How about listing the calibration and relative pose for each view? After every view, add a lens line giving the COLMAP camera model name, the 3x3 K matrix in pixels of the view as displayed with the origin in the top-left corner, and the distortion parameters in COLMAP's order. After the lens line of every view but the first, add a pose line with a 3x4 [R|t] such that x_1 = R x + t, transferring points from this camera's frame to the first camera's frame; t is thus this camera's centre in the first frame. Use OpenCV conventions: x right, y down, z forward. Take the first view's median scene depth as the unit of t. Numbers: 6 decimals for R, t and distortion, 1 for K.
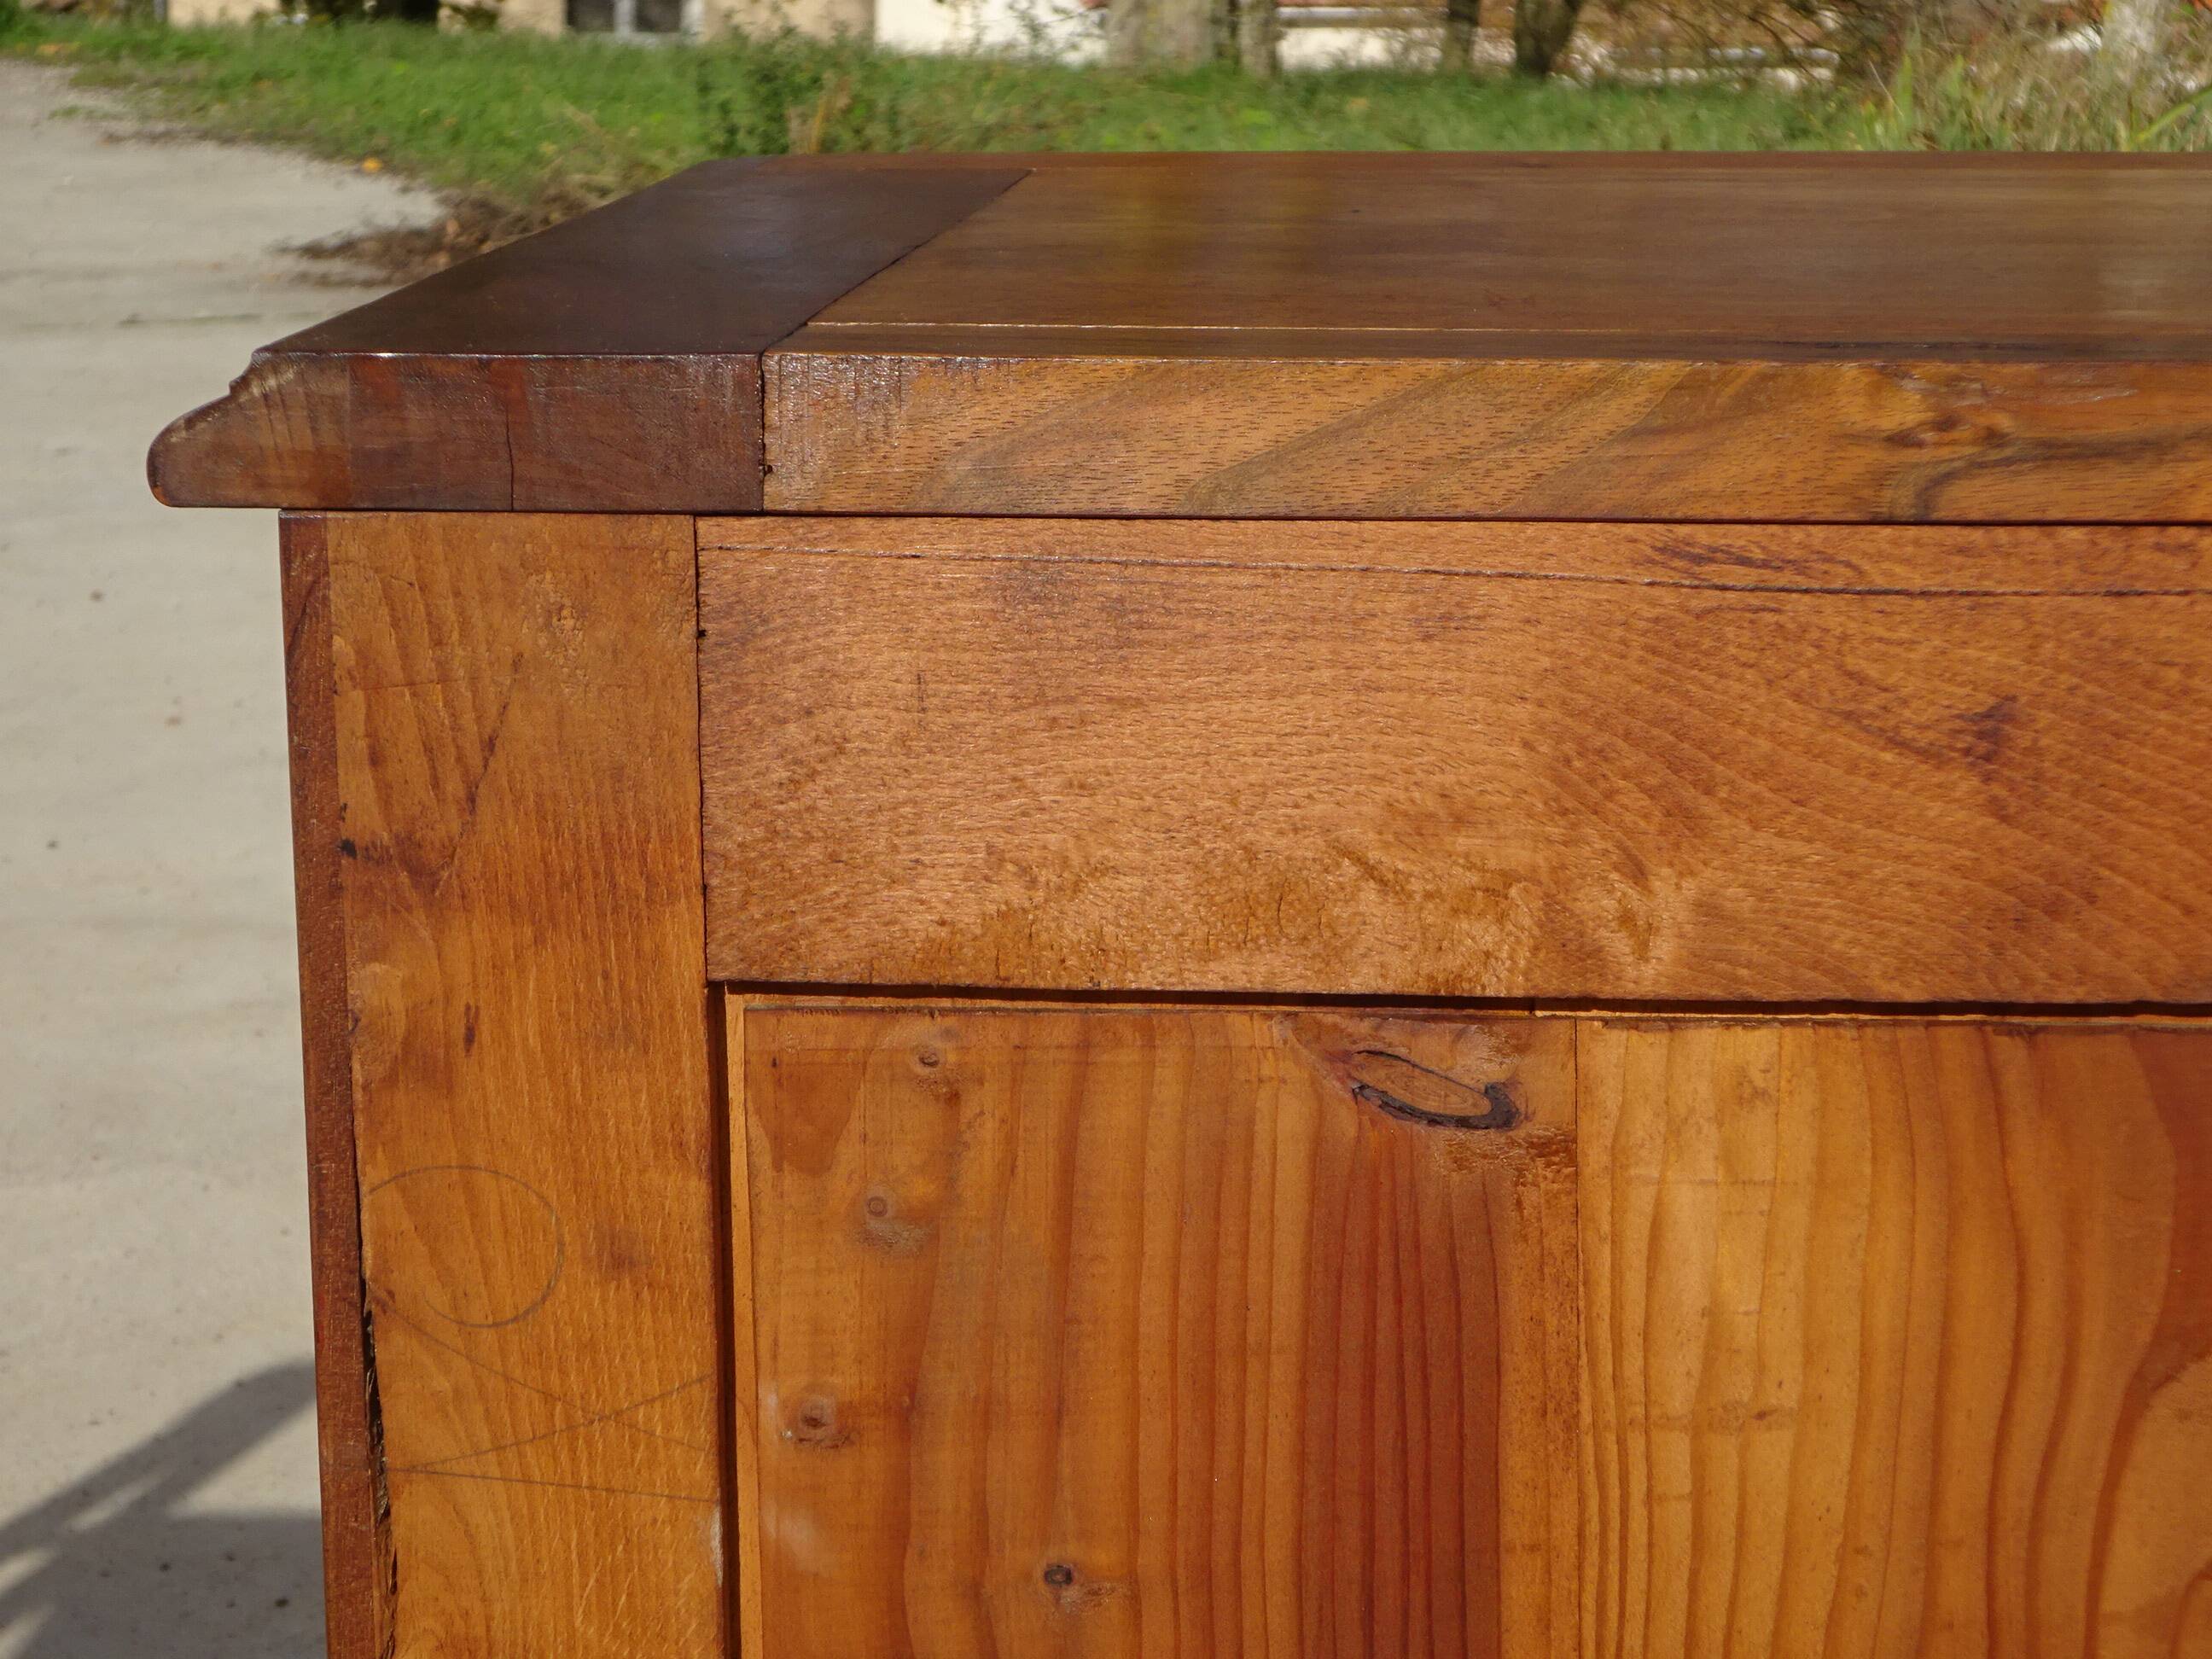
lens RADIAL K [[5002.6, 0, 1107.5], [0, 5002.6, 824.7], [0, 0, 1]] dist [-0.030116, 0.000000]
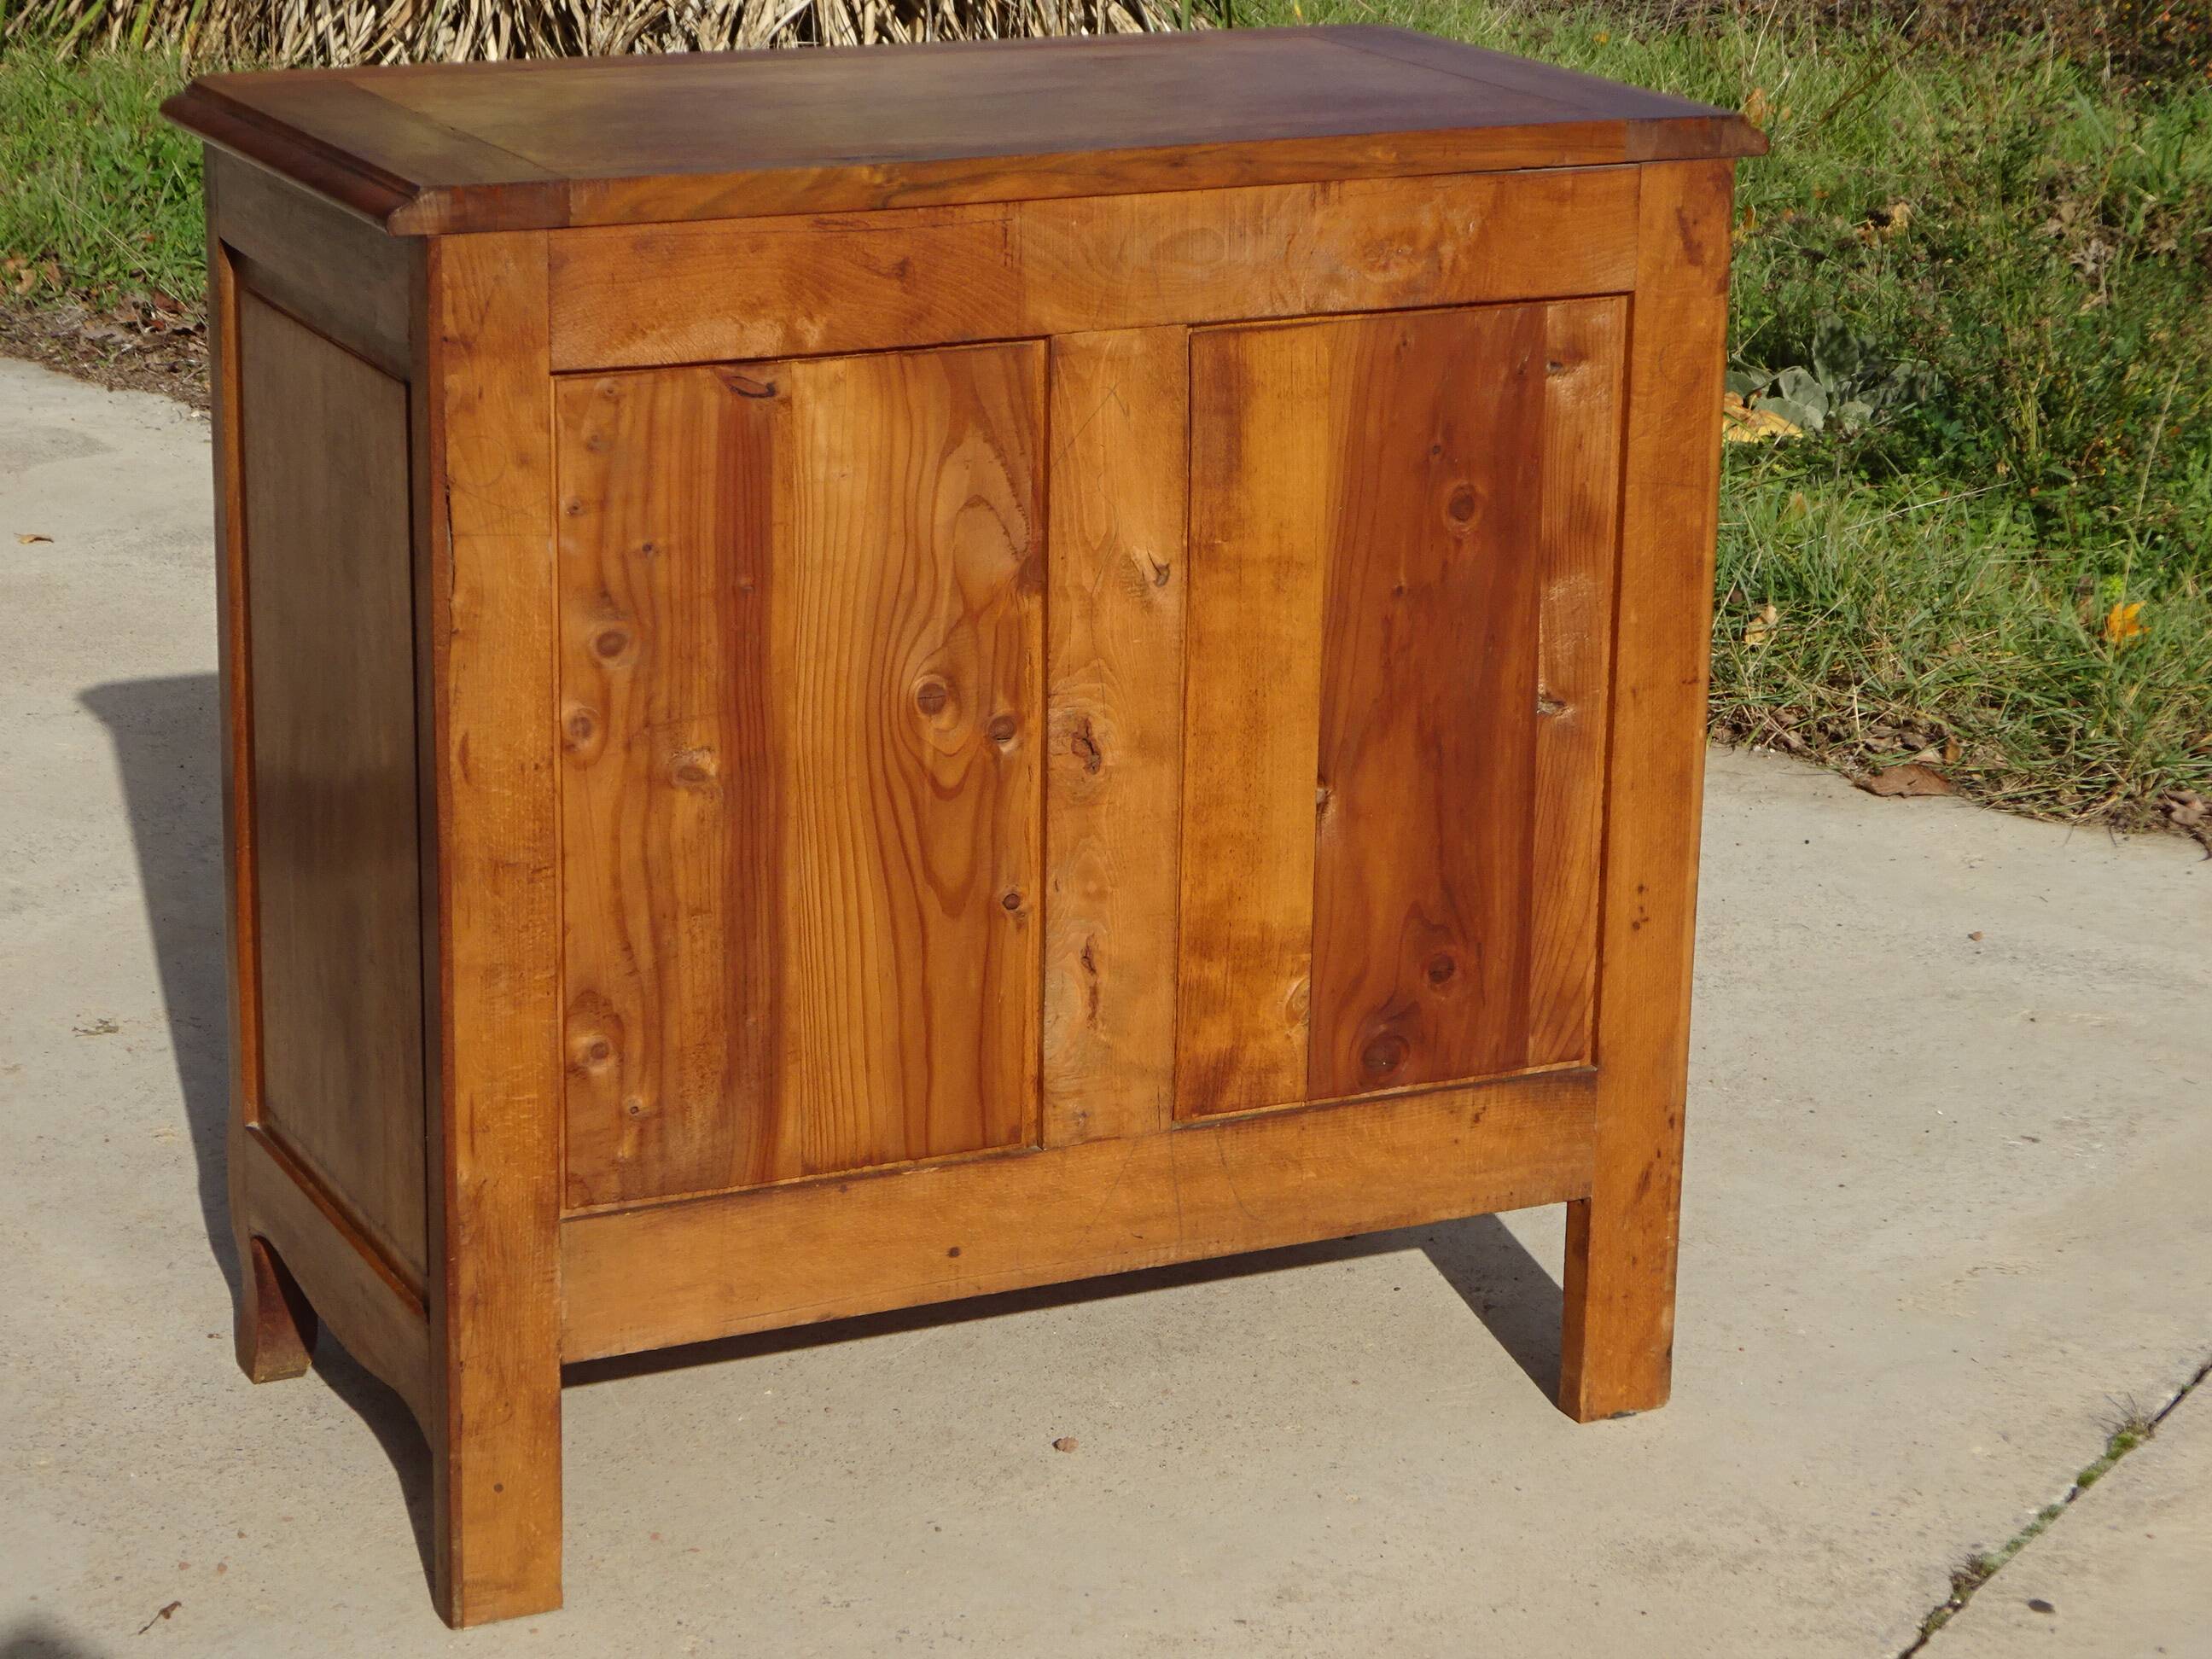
lens RADIAL K [[5002.6, 0, 1109.9], [0, 5002.6, 827.6], [0, 0, 1]] dist [-0.030116, 0.000000]
pose [[0.842749, -0.122750, 0.524125, -1.537537], [0.090838, 0.992120, 0.086295, 0.078844], [-0.530588, -0.025114, 0.847258, -1.996647]]
